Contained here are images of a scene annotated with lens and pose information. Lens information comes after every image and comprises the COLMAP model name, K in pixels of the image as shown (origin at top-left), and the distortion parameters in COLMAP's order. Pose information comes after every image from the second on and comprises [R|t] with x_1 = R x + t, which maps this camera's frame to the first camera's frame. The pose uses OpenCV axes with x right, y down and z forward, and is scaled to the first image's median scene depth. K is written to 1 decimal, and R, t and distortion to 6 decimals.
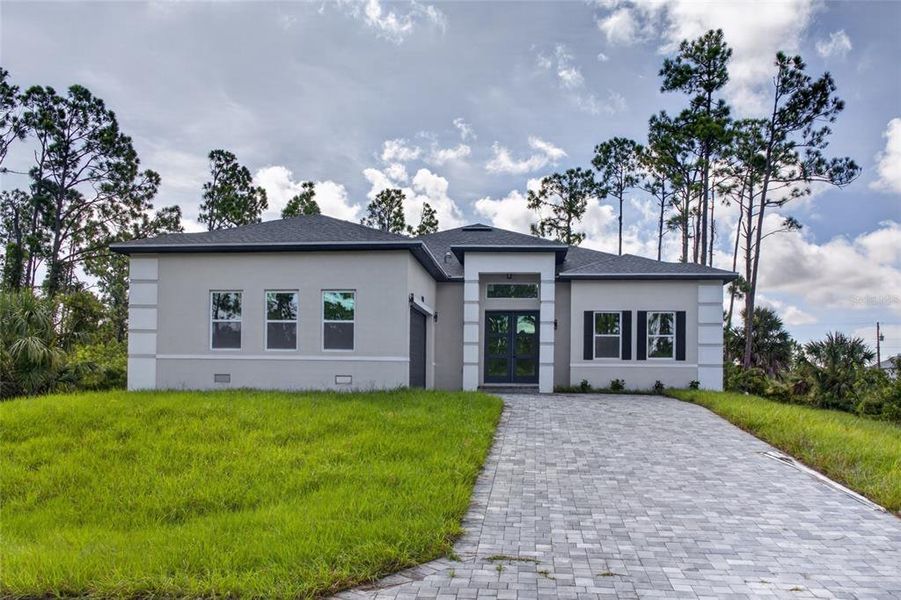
lens RADIAL K [[730.0, 0, 454.0], [0, 730.0, 333.0], [0, 0, 1]] dist [-0.056845, 0.098011]
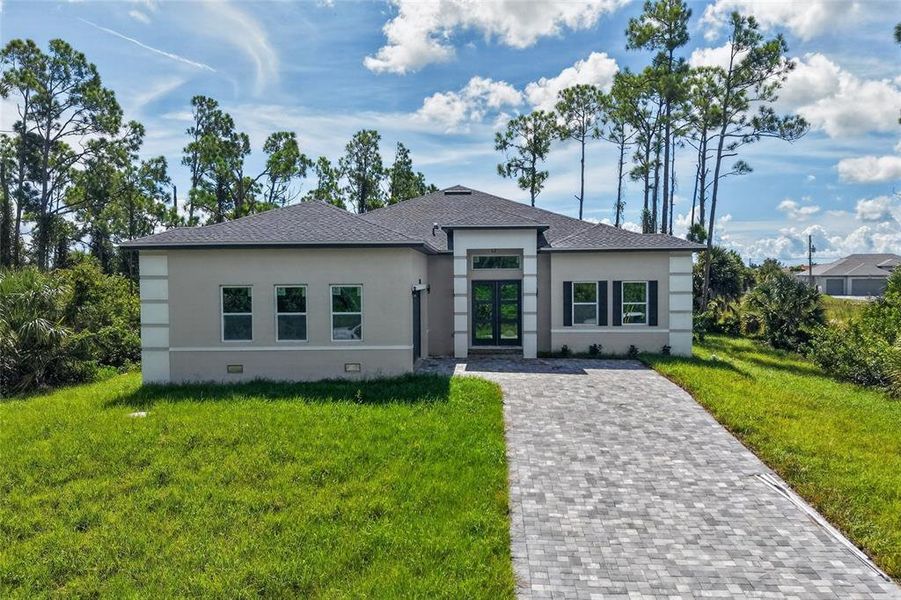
lens RADIAL K [[676.7, 0, 450.1], [0, 676.7, 269.7], [0, 0, 1]] dist [0.042083, -0.043924]
pose [[0.998614, -0.017255, 0.049717, -0.041236], [0.014889, 0.998757, 0.047574, -0.098426], [-0.050477, -0.046768, 0.997630, 0.001454]]
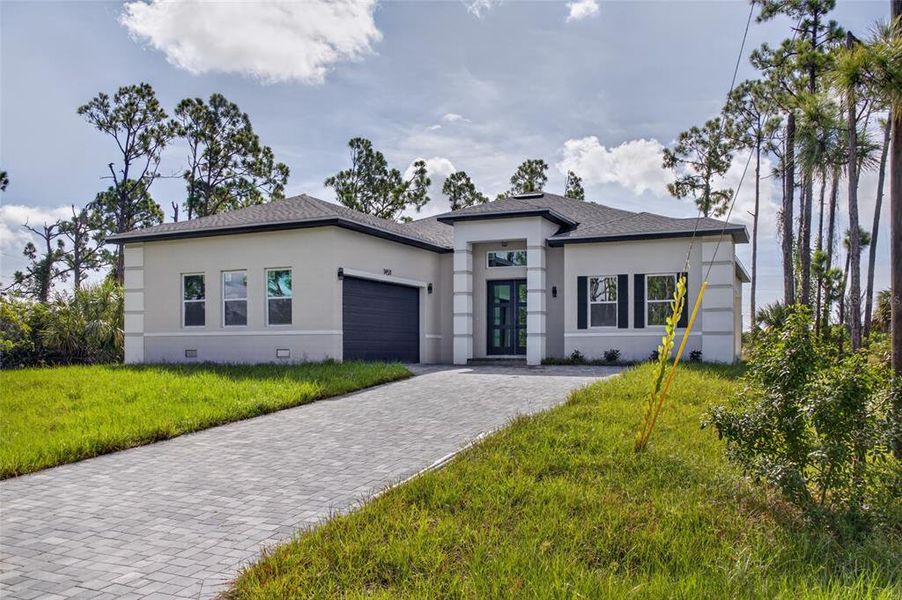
lens RADIAL K [[730.8, 0, 468.7], [0, 730.8, 316.9], [0, 0, 1]] dist [-0.056845, 0.098011]
pose [[0.951151, -0.025450, -0.307675, 0.332326], [0.030417, 0.999473, 0.011358, 0.006193], [0.307224, -0.020161, 0.951424, 0.068330]]
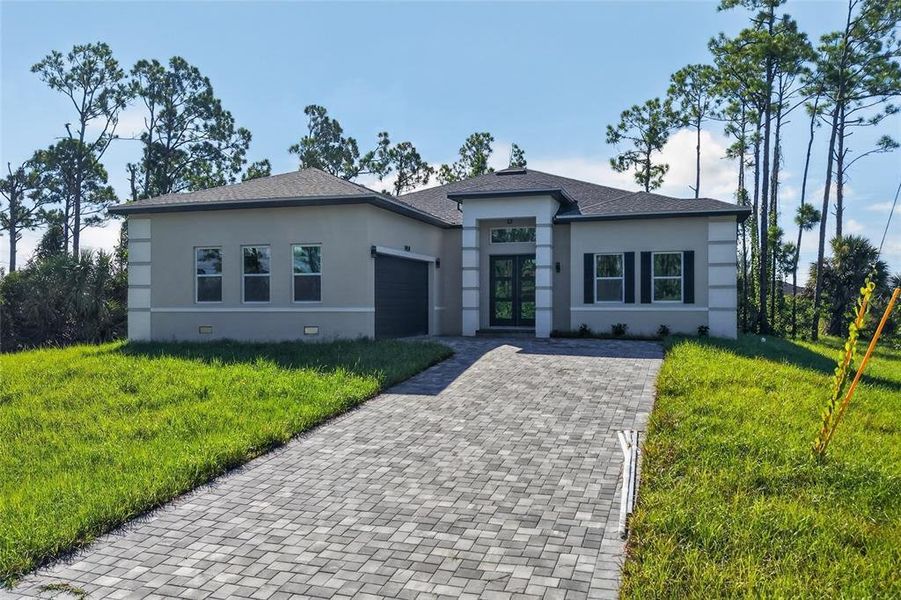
lens RADIAL K [[676.7, 0, 460.0], [0, 676.7, 277.8], [0, 0, 1]] dist [0.042083, -0.043924]
pose [[0.979938, -0.018766, -0.198415, 0.194884], [0.023329, 0.999514, 0.020682, -0.020128], [0.197930, -0.024896, 0.979900, 0.077799]]
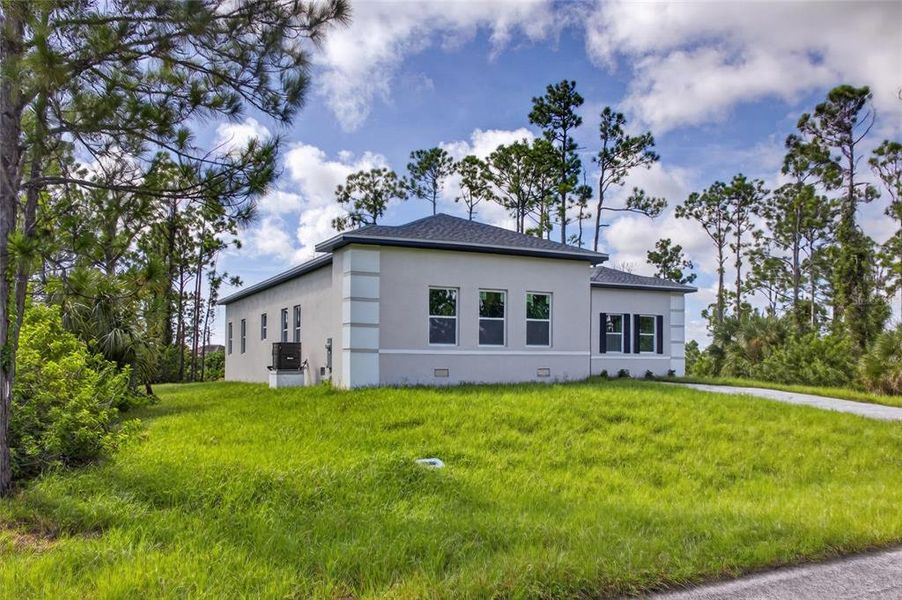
lens RADIAL K [[730.8, 0, 443.3], [0, 730.8, 305.2], [0, 0, 1]] dist [-0.056845, 0.098011]
pose [[0.856283, 0.034685, 0.515341, -0.672194], [-0.024799, 0.999353, -0.026056, -0.004903], [-0.515912, 0.009531, 0.856589, 0.094899]]
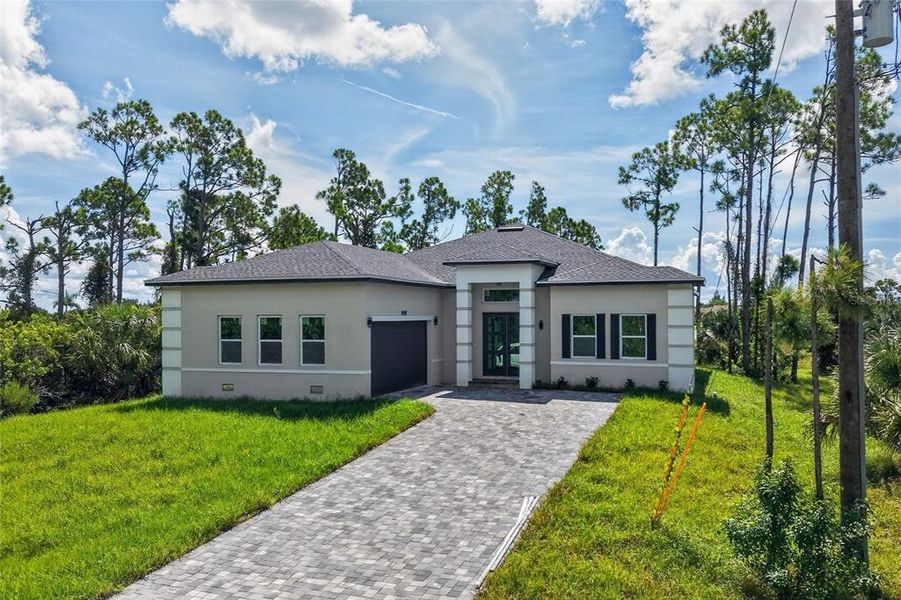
lens RADIAL K [[676.7, 0, 491.2], [0, 676.7, 294.6], [0, 0, 1]] dist [0.042083, -0.043924]
pose [[0.976464, -0.020727, -0.214680, 0.294133], [0.026637, 0.999341, 0.024672, -0.088561], [0.214027, -0.029810, 0.976373, -0.025224]]
